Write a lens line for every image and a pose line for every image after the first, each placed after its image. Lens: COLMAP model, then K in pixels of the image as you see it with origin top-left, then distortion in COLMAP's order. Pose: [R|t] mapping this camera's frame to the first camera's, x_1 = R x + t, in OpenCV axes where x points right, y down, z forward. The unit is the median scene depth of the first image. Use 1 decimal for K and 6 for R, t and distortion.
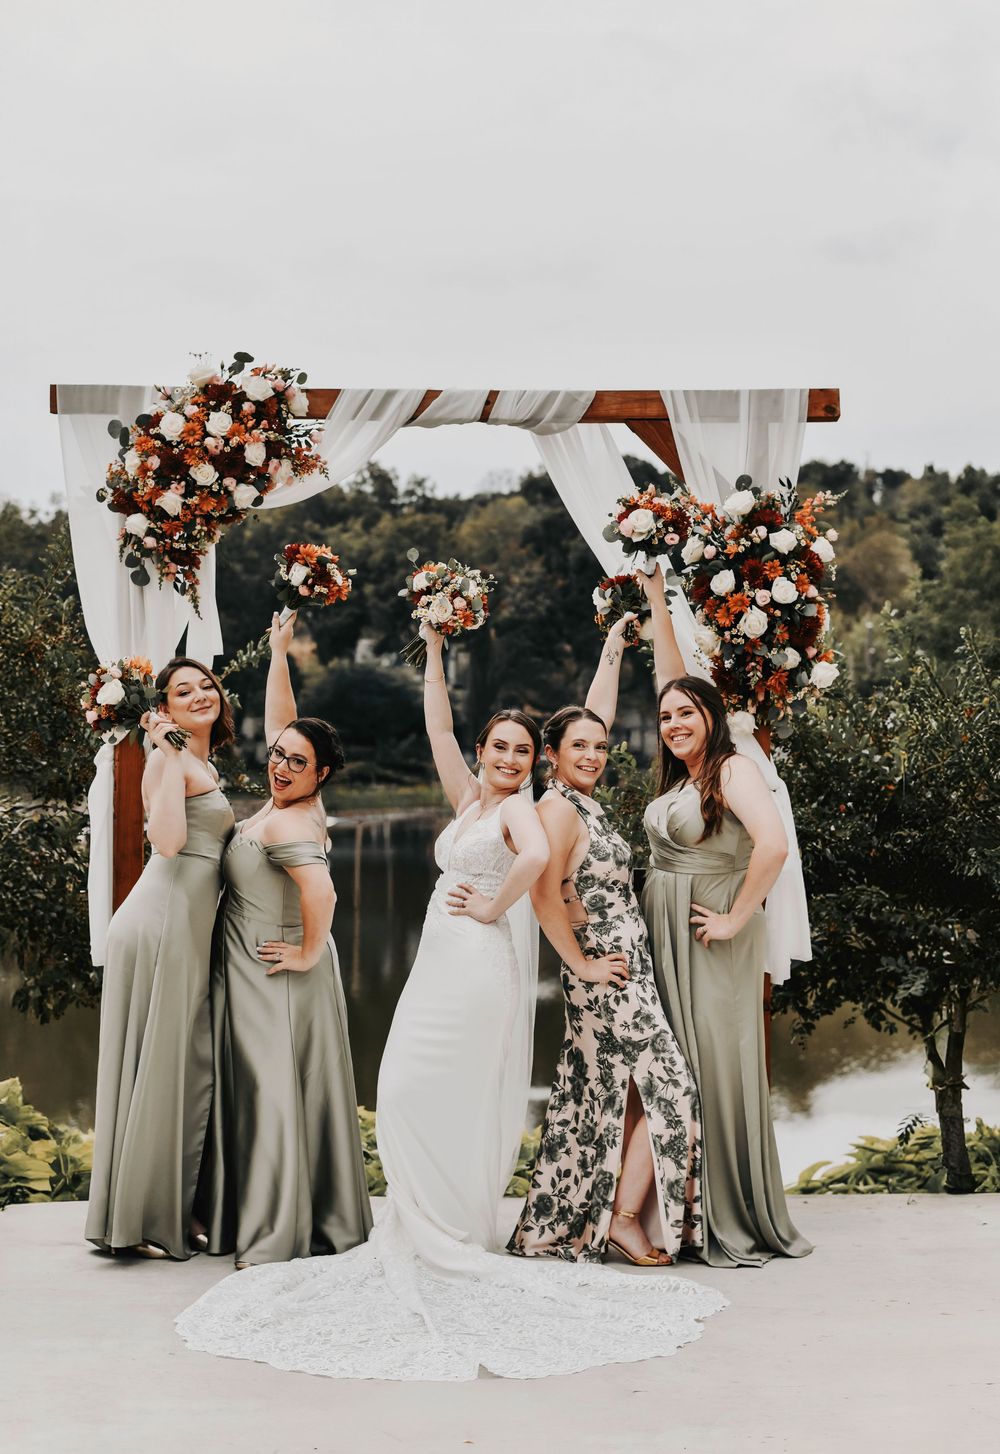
lens RADIAL K [[2657.3, 0, 503.4], [0, 2657.3, 741.8], [0, 0, 1]] dist [-0.158476, 0.000000]
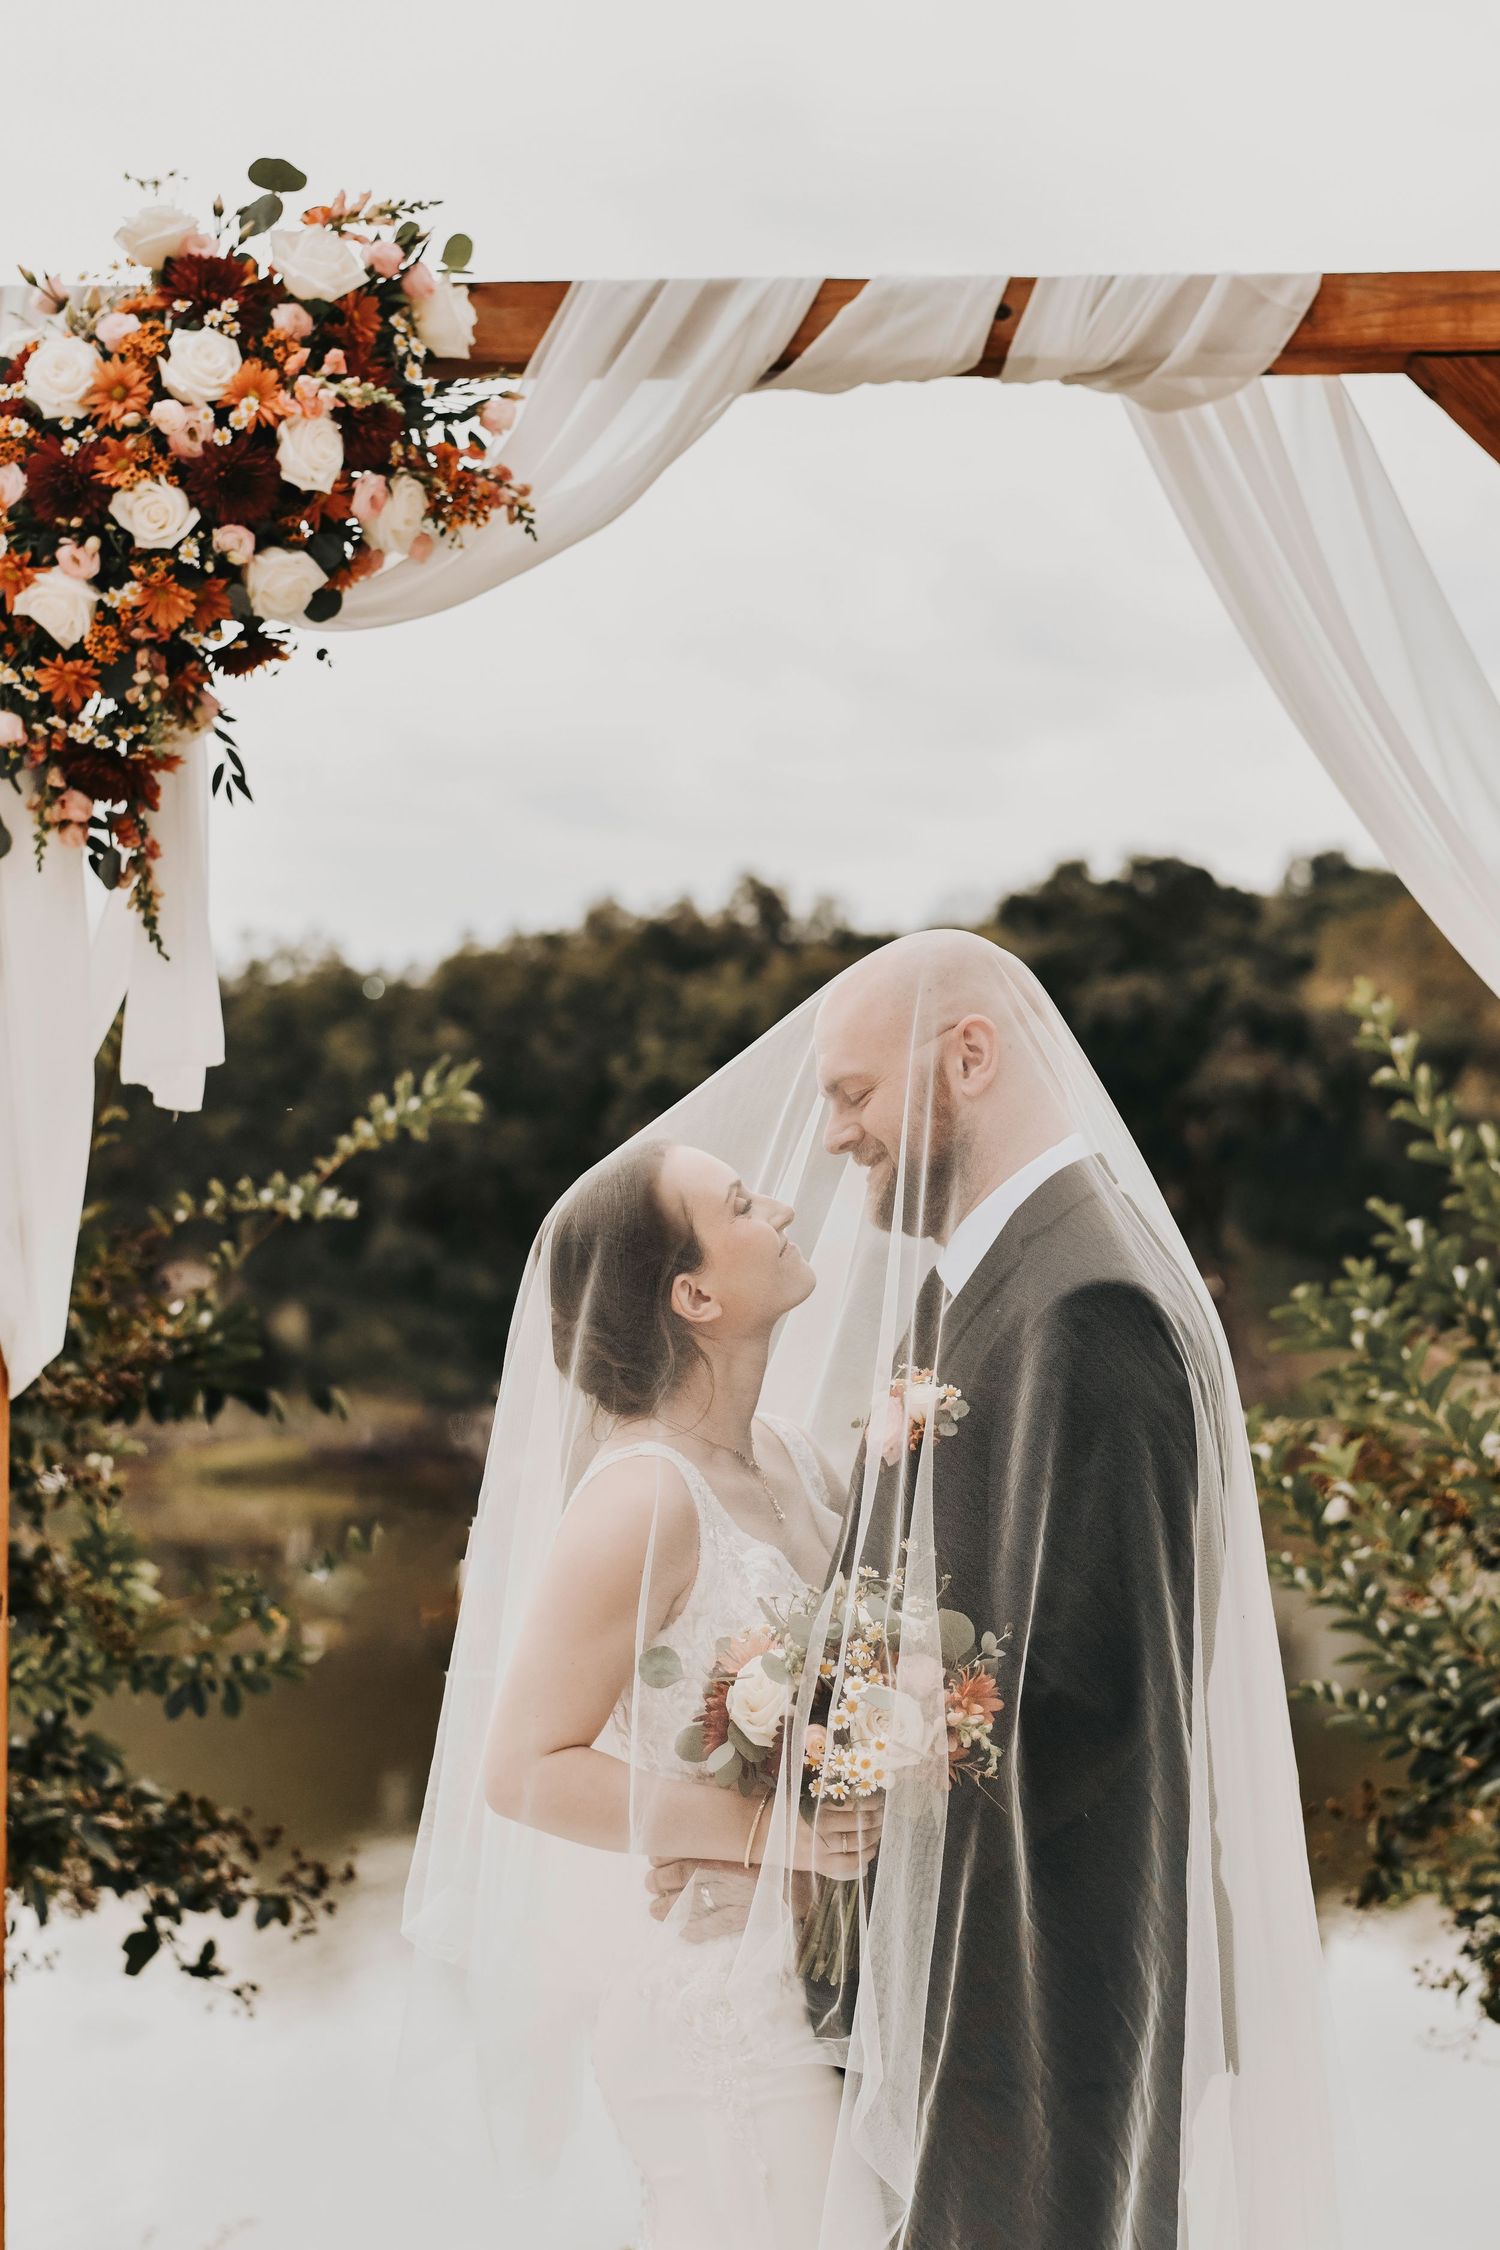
lens RADIAL K [[3844.4, 0, 753.2], [0, 3844.4, 1117.9], [0, 0, 1]] dist [-0.168160, 0.000000]
pose [[0.998563, -0.012431, -0.052130, -0.013681], [0.009697, 0.998581, -0.052372, 0.000427], [0.052707, 0.051791, 0.997266, 0.517339]]
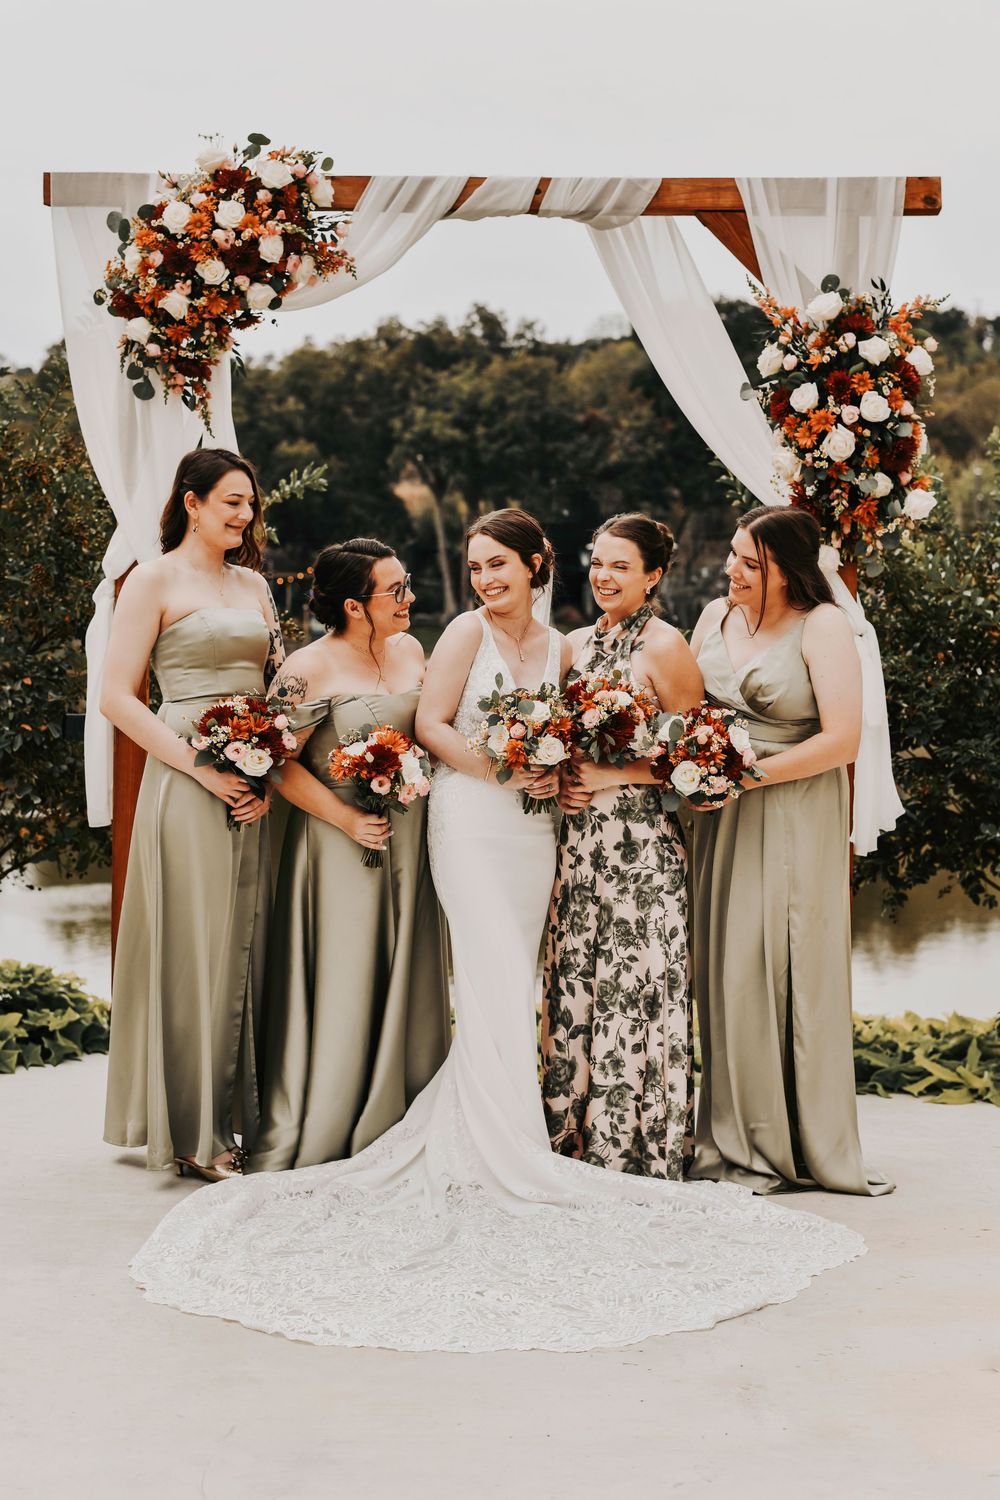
lens RADIAL K [[2562.9, 0, 494.2], [0, 2562.9, 753.5], [0, 0, 1]] dist [-0.168160, 0.000000]
pose [[0.998734, 0.009591, -0.049370, 0.022932], [-0.006343, 0.997831, 0.065523, 0.002590], [0.049892, -0.065127, 0.996629, 0.149249]]
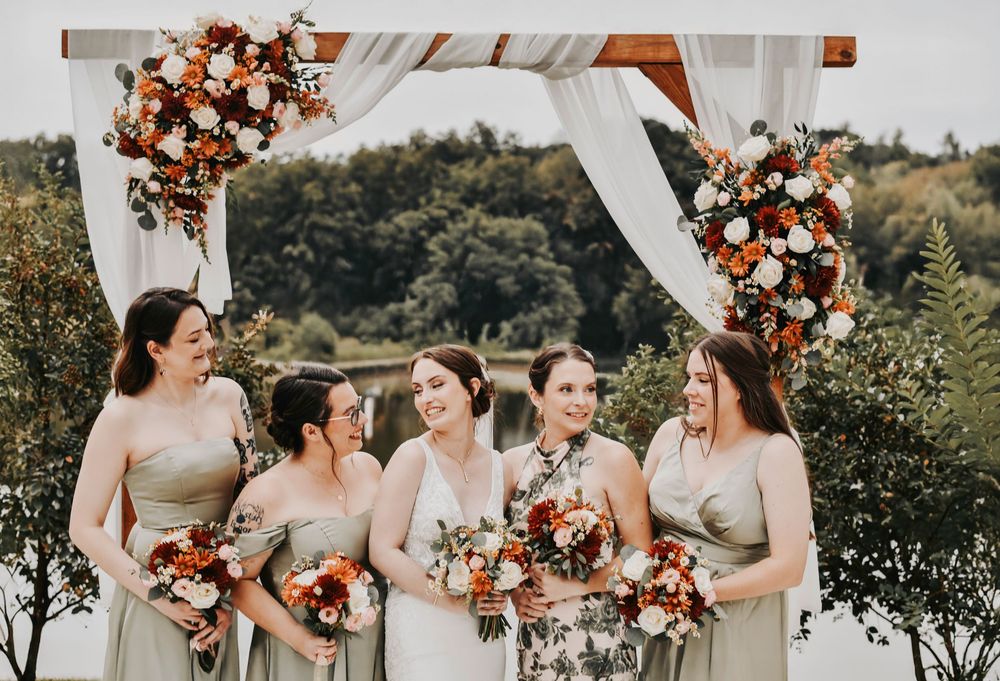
lens RADIAL K [[1635.0, 0, 512.8], [0, 1635.0, 298.5], [0, 0, 1]] dist [-0.171624, 0.000000]
pose [[0.999282, 0.006627, -0.037317, 0.022788], [-0.006580, 0.999977, 0.001404, -0.034965], [0.037325, -0.001157, 0.999303, 0.395266]]
